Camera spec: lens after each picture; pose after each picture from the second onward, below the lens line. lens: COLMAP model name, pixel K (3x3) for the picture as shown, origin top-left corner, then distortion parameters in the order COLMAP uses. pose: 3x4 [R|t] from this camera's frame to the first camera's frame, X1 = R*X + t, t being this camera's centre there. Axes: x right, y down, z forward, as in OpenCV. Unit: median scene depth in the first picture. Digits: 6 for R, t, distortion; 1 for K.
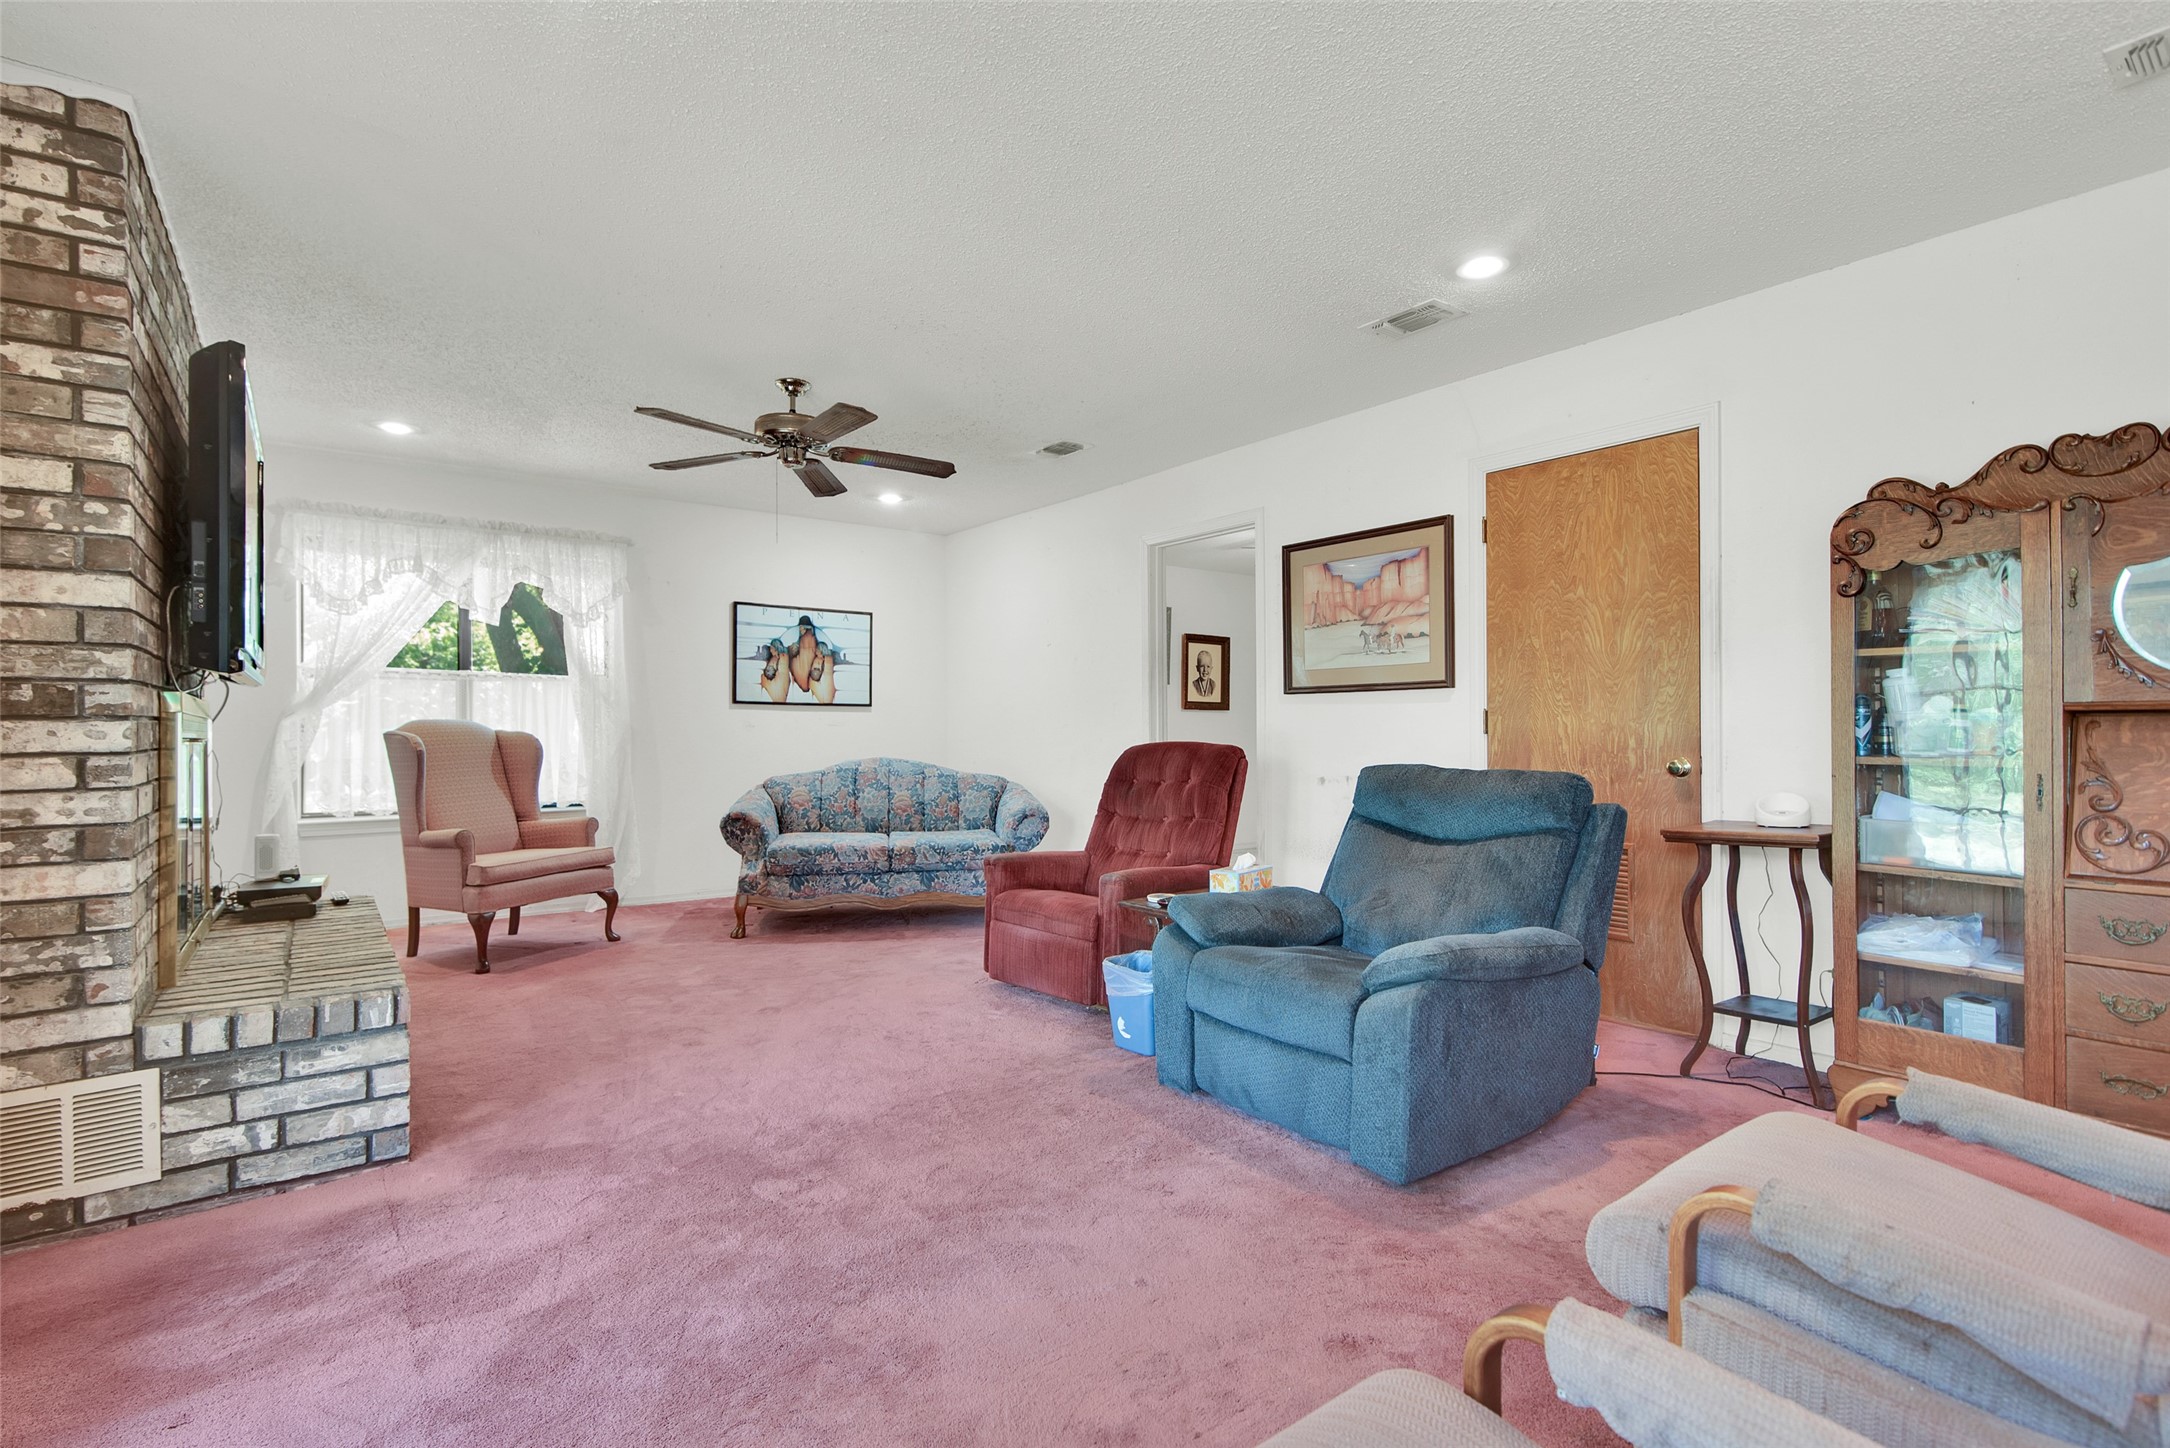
lens RADIAL K [[1024.4, 0, 1071.6], [0, 1024.4, 722.4], [0, 0, 1]] dist [-0.003083, -0.003640]
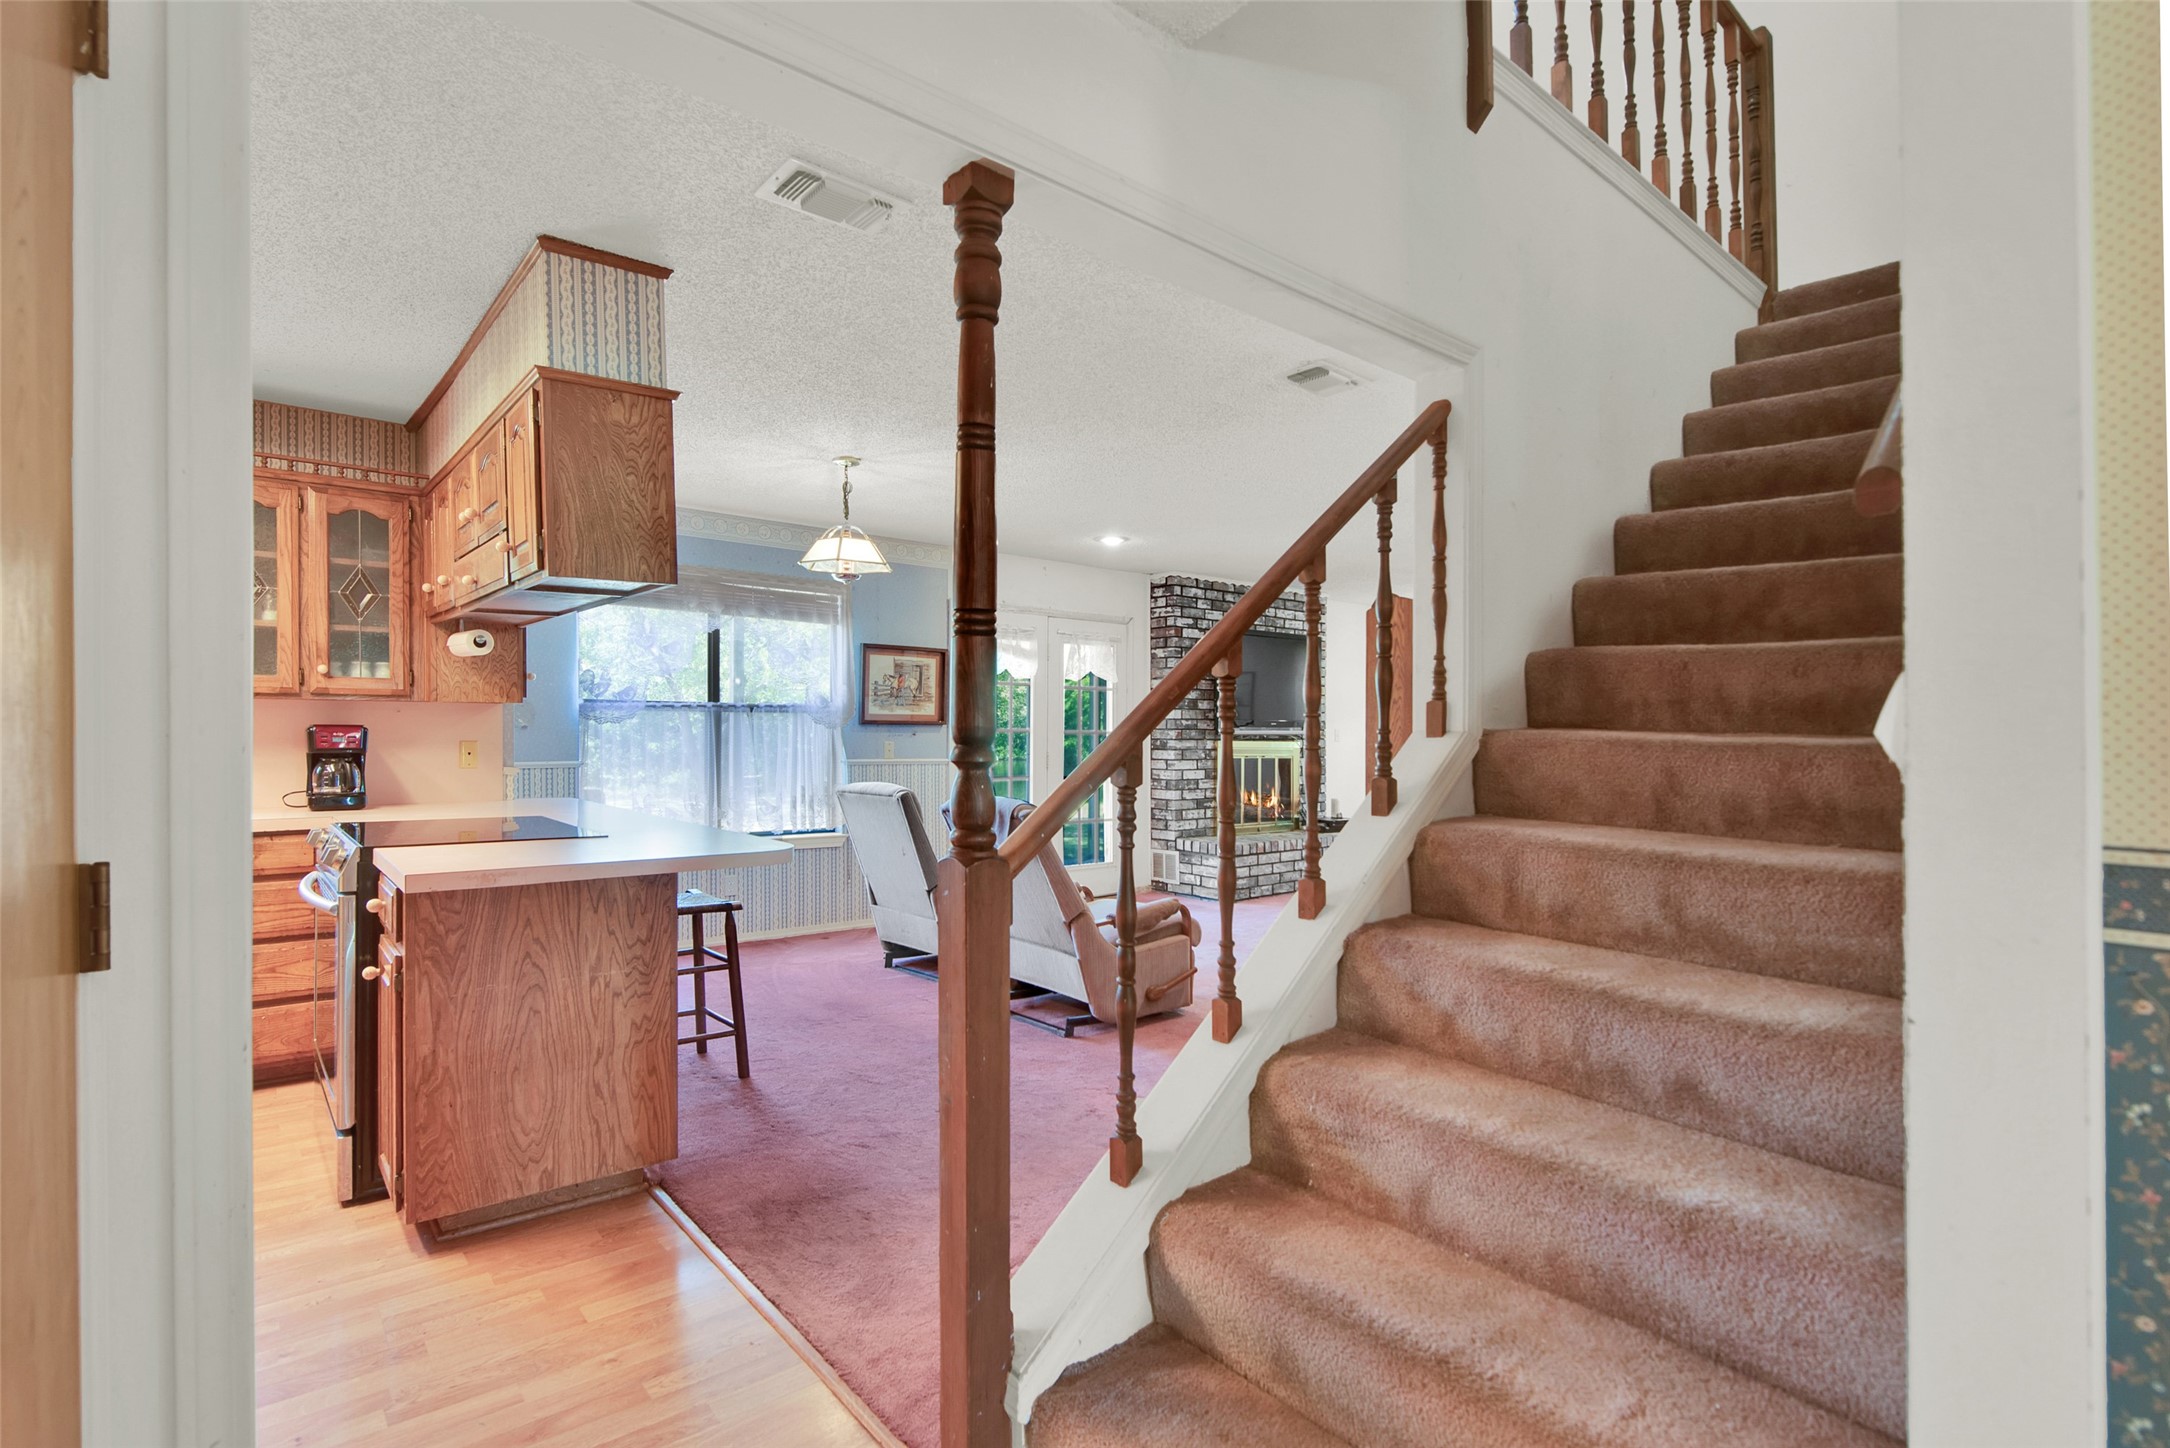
lens RADIAL K [[1024.4, 0, 1075.6], [0, 1024.4, 689.8], [0, 0, 1]] dist [-0.003083, -0.003640]
pose [[0.060293, -0.041032, -0.997337, 1.104815], [-0.002423, 0.999146, -0.041253, -0.027498], [0.998178, 0.004904, 0.060142, 0.193940]]
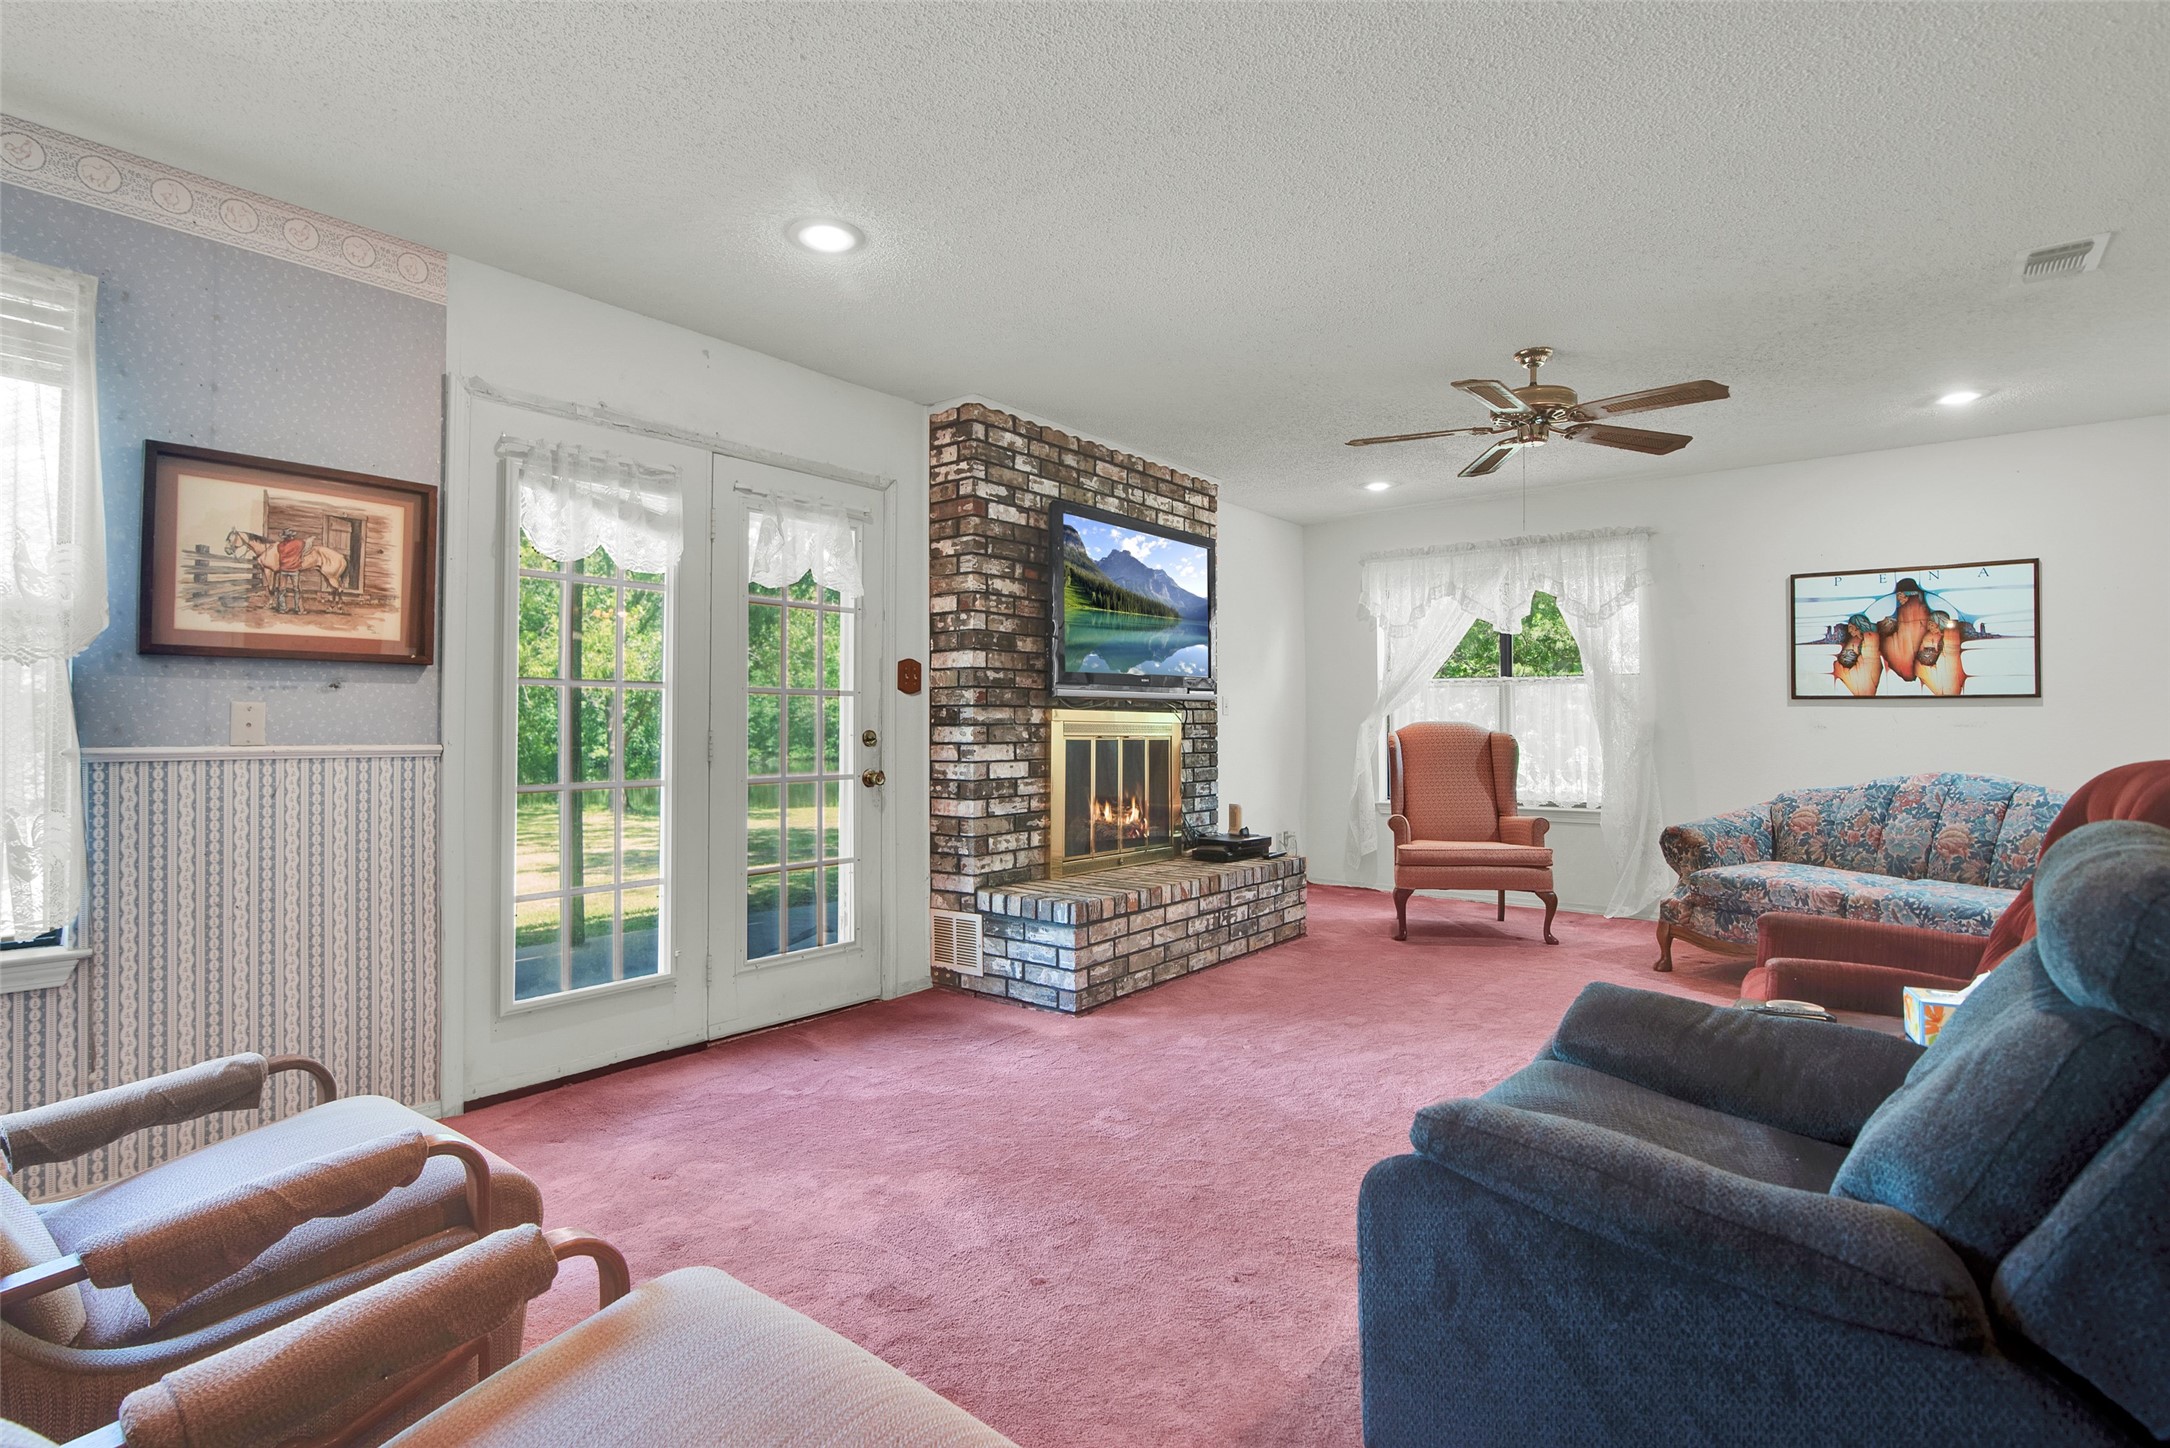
lens RADIAL K [[1024.4, 0, 1073.5], [0, 1024.4, 700.7], [0, 0, 1]] dist [-0.003083, -0.003640]
pose [[0.247042, -0.022706, -0.968739, 0.411447], [0.005059, 0.999742, -0.022142, -0.002690], [0.968992, 0.000569, 0.247093, 0.306769]]
